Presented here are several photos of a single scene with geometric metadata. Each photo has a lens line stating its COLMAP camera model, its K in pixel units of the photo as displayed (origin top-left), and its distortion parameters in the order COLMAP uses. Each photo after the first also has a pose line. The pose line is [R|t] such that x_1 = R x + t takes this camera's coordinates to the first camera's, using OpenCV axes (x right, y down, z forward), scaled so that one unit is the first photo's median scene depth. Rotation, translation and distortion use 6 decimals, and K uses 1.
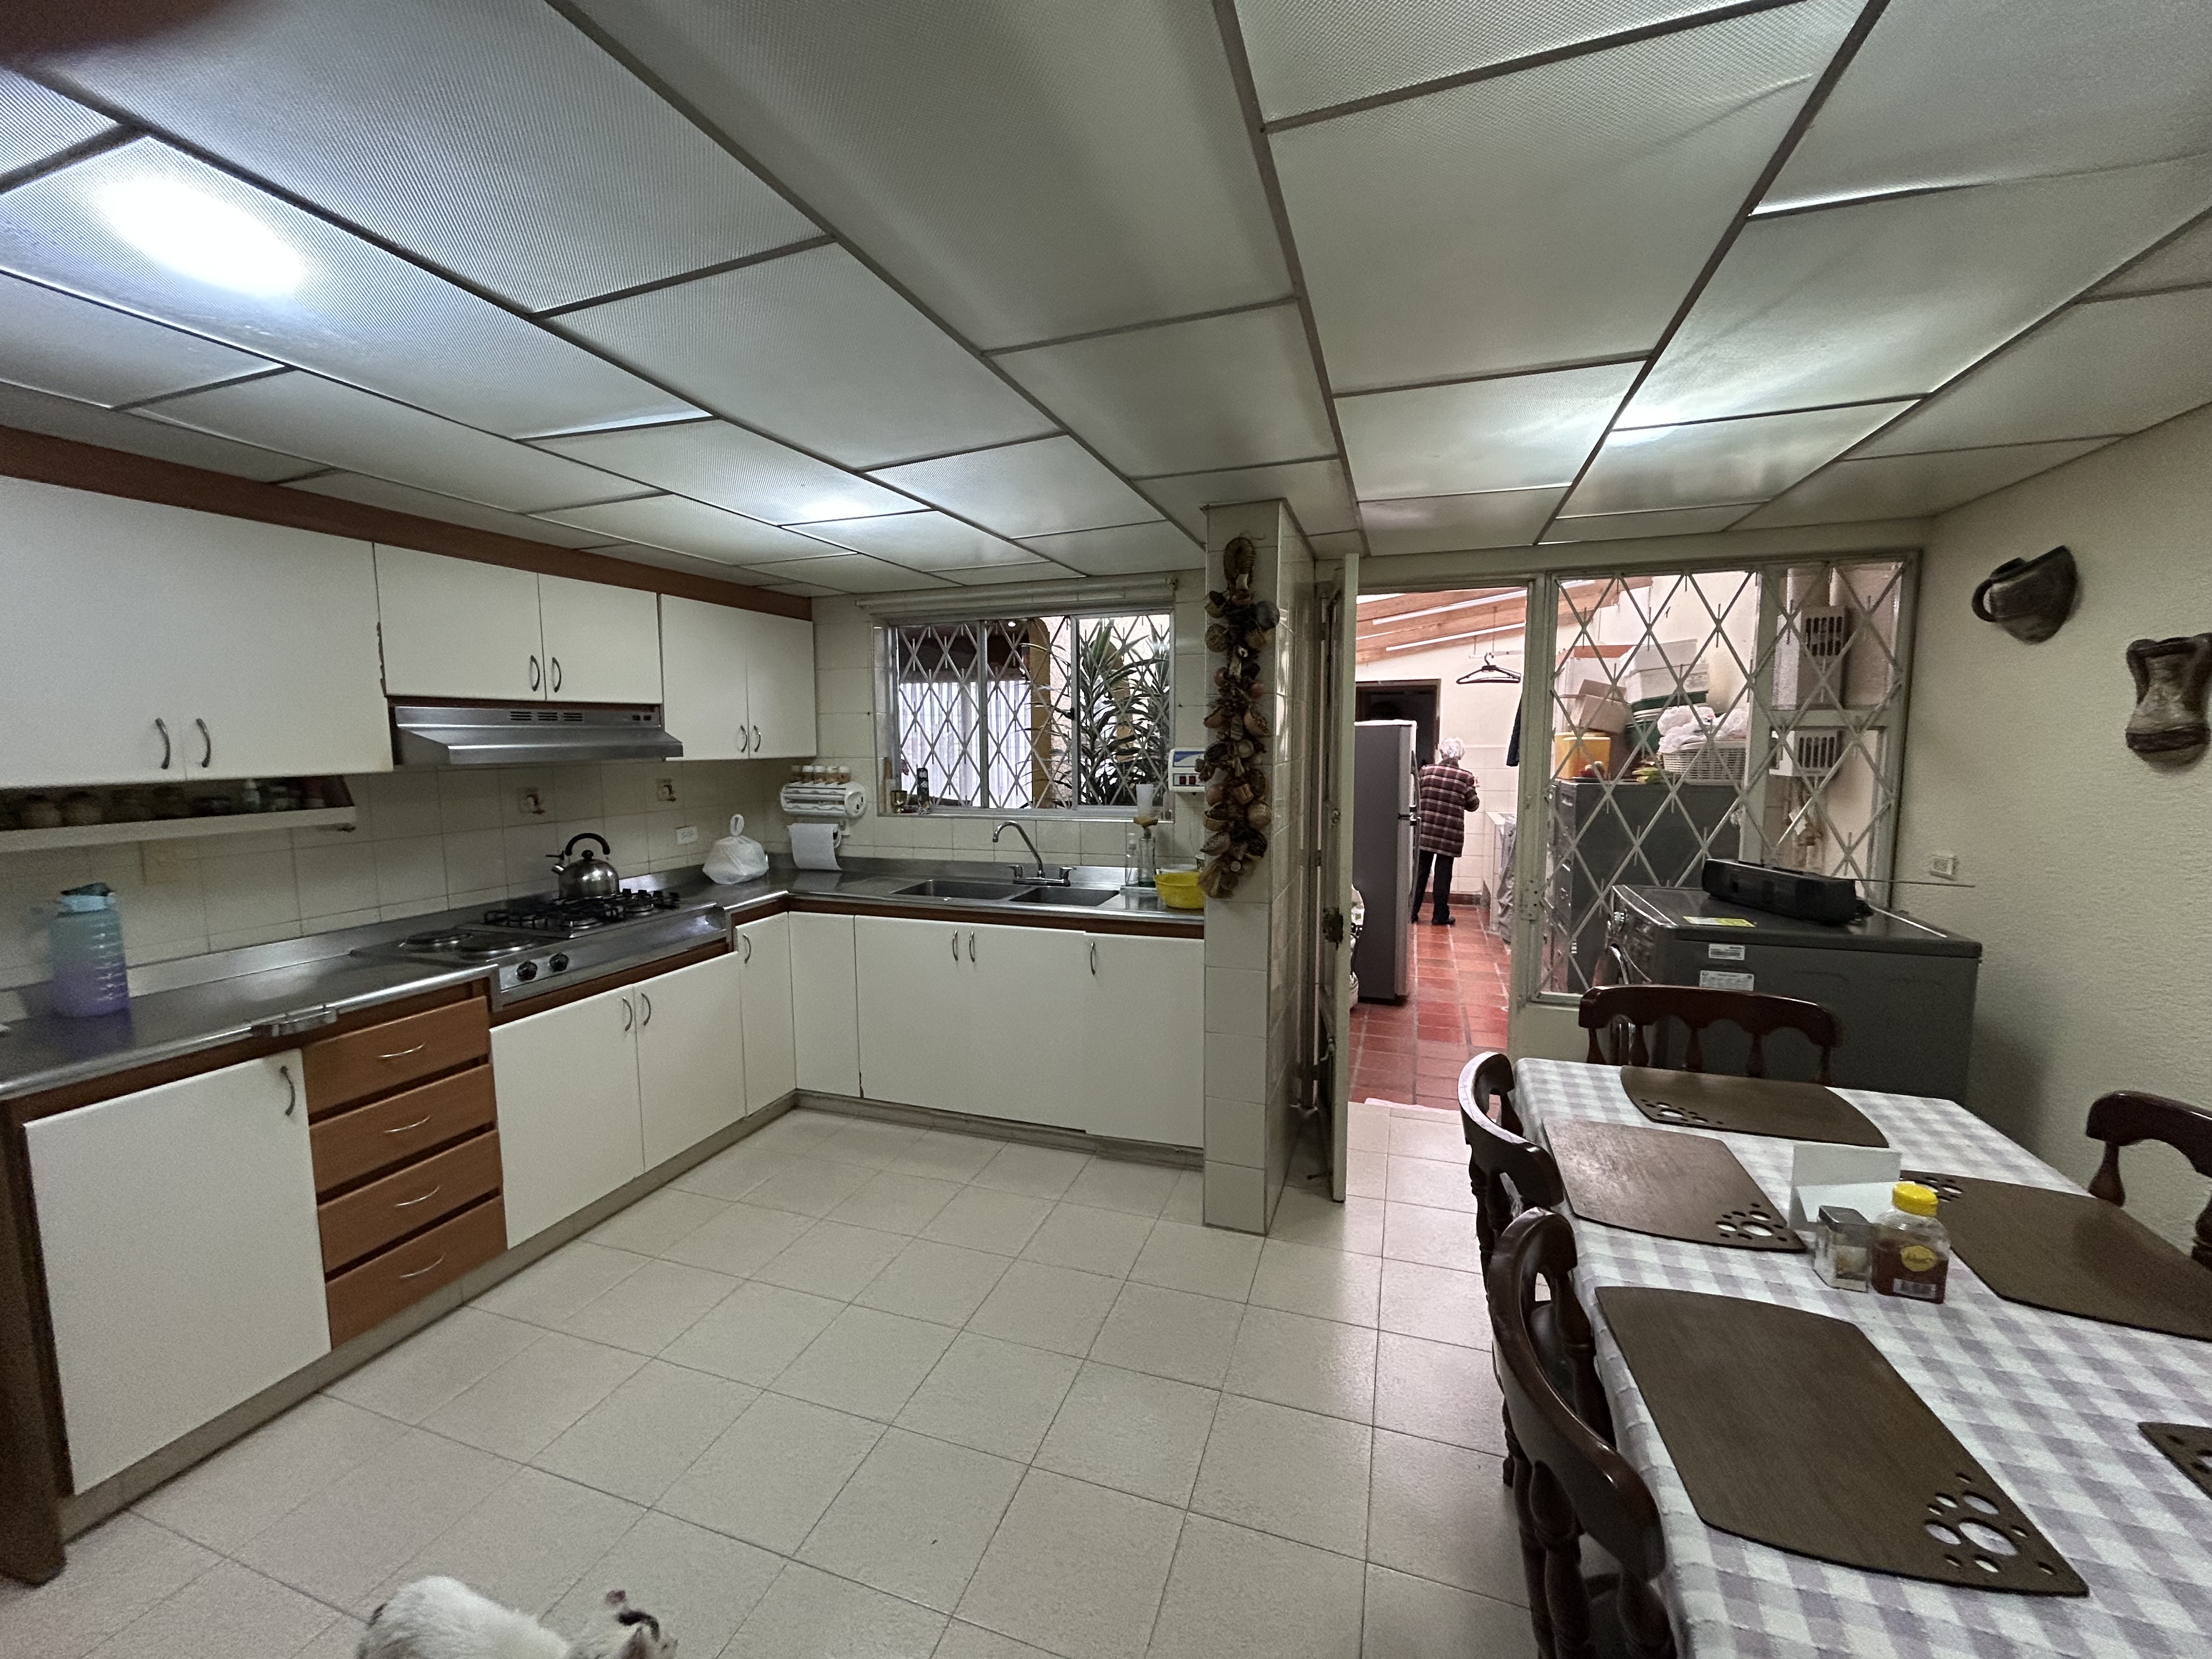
lens RADIAL K [[890.9, 0, 1096.1], [0, 890.9, 827.1], [0, 0, 1]] dist [0.002944, -0.000016]
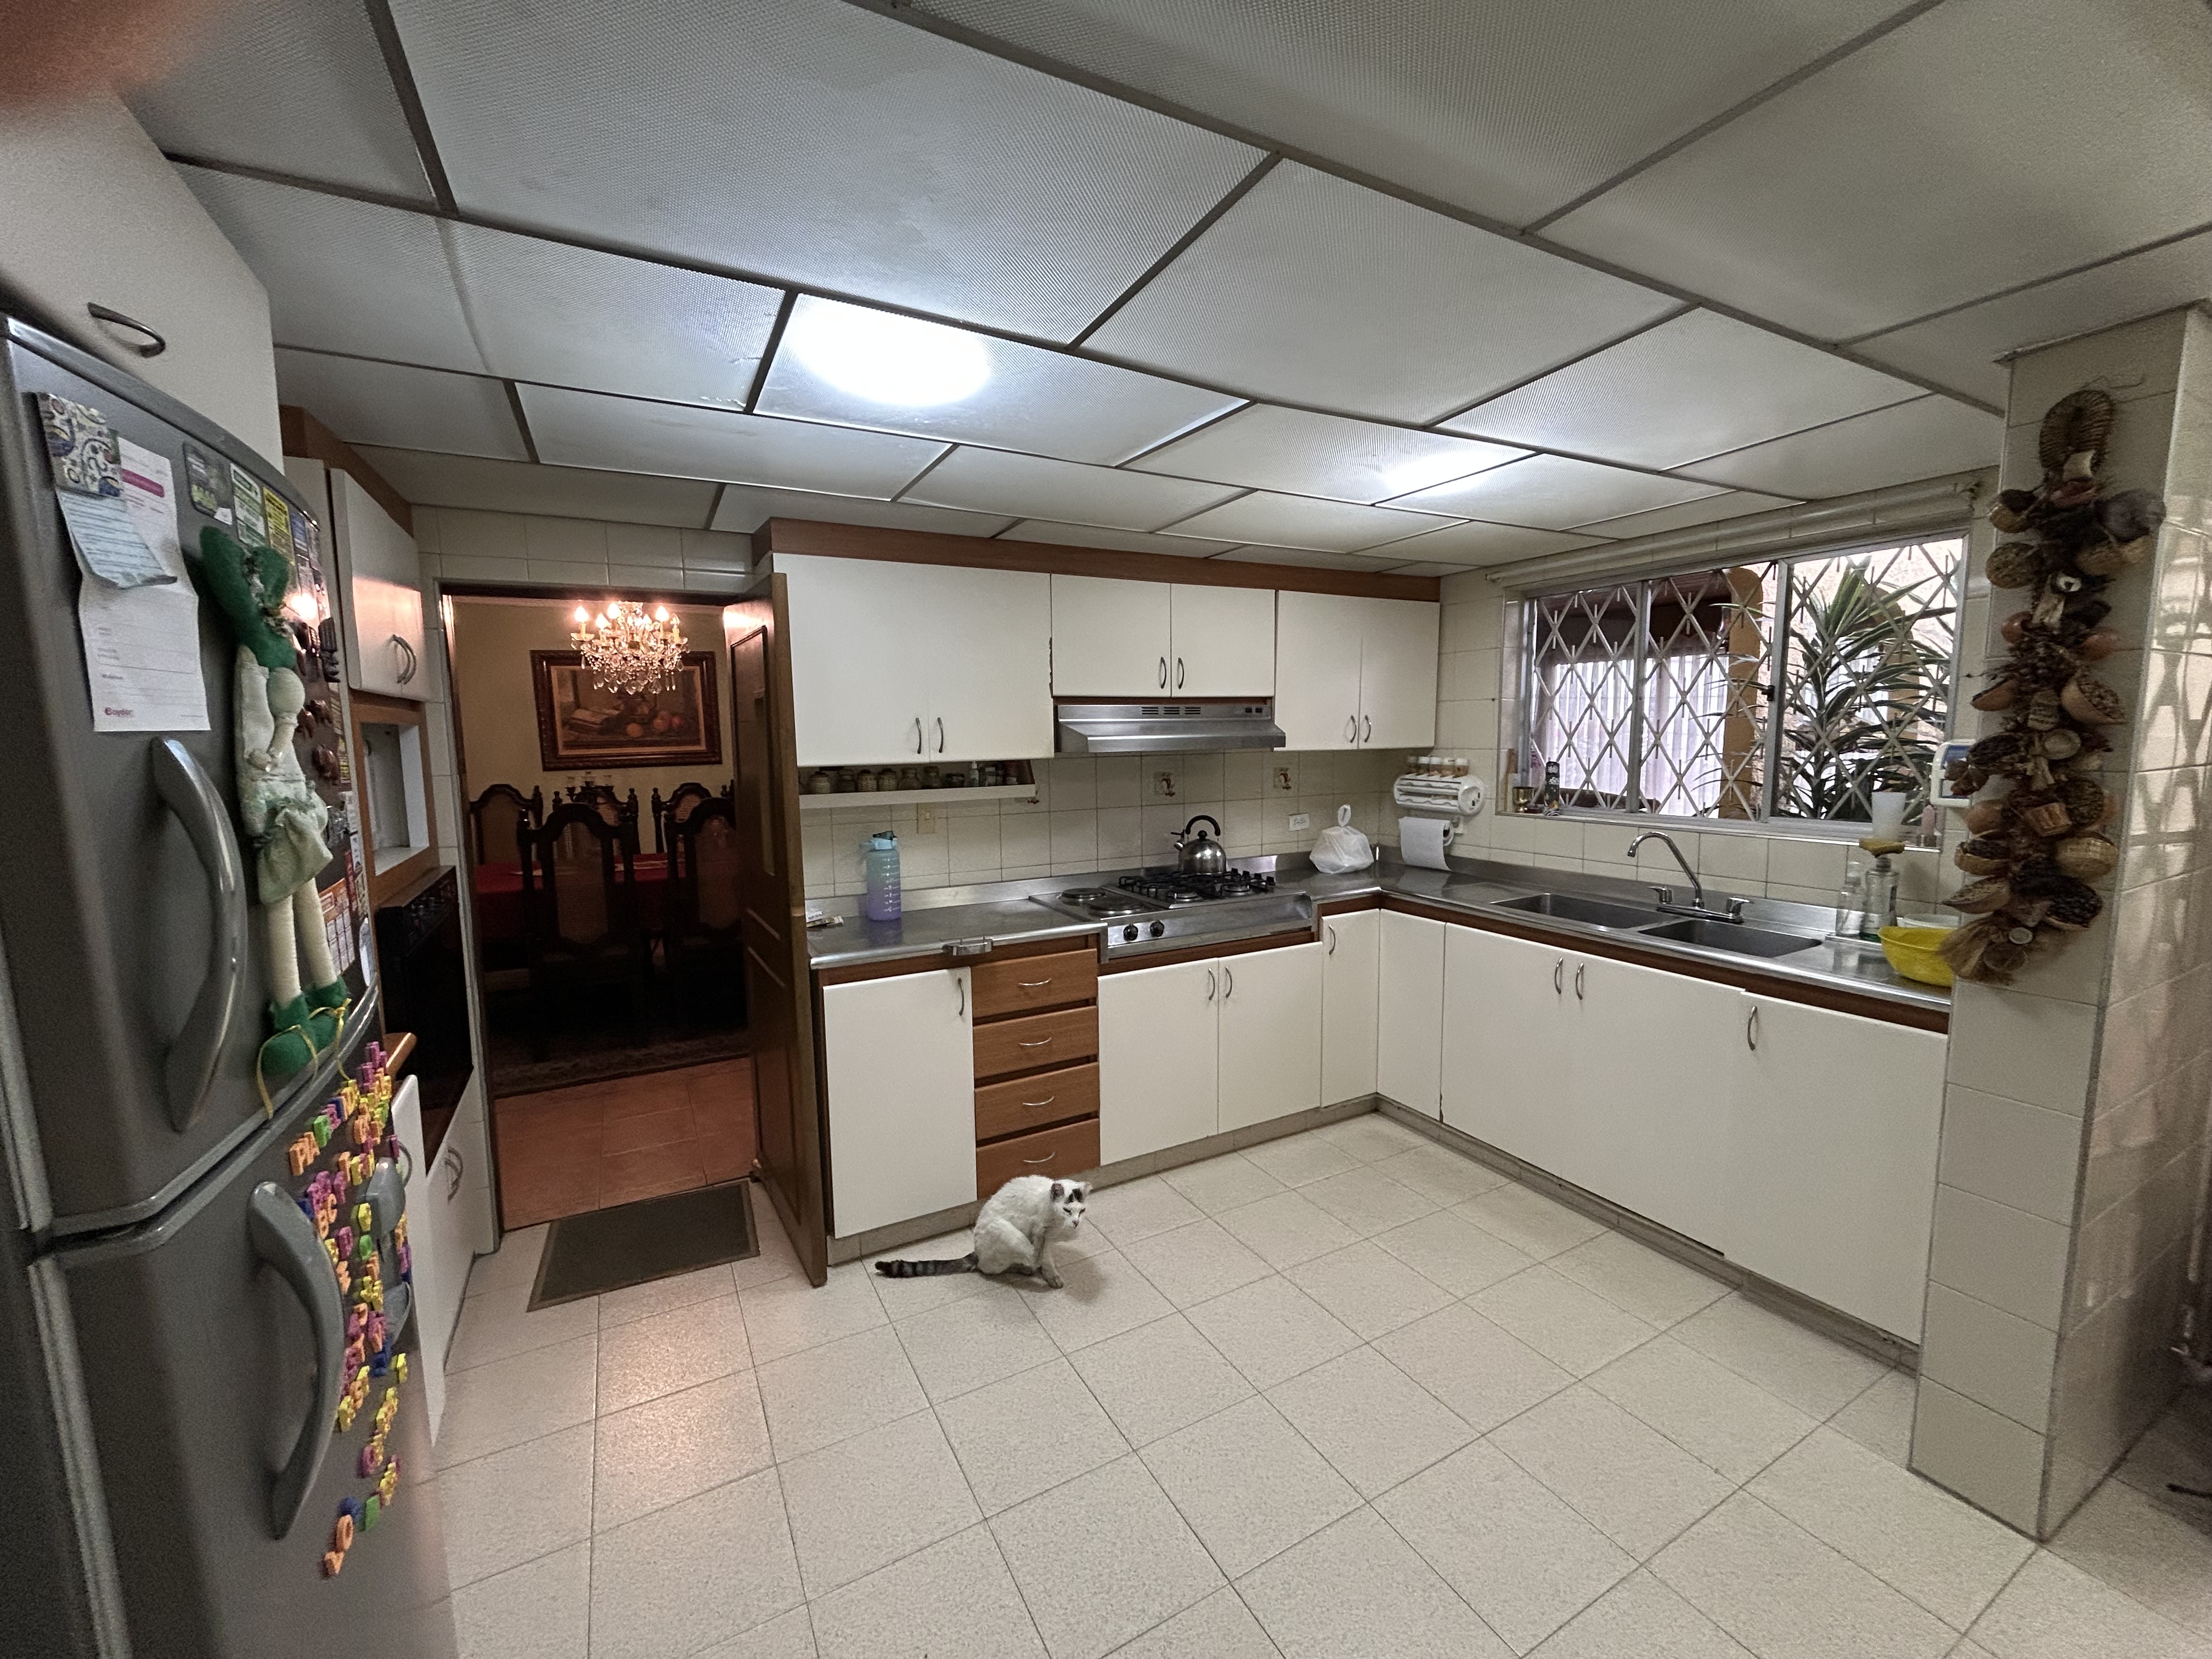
lens RADIAL K [[890.9, 0, 1096.1], [0, 890.9, 827.1], [0, 0, 1]] dist [0.002944, -0.000016]
pose [[0.743465, 0.069677, -0.665135, 0.067163], [-0.060262, 0.997492, 0.037134, -0.011573], [0.666054, 0.012474, 0.745799, 0.086116]]
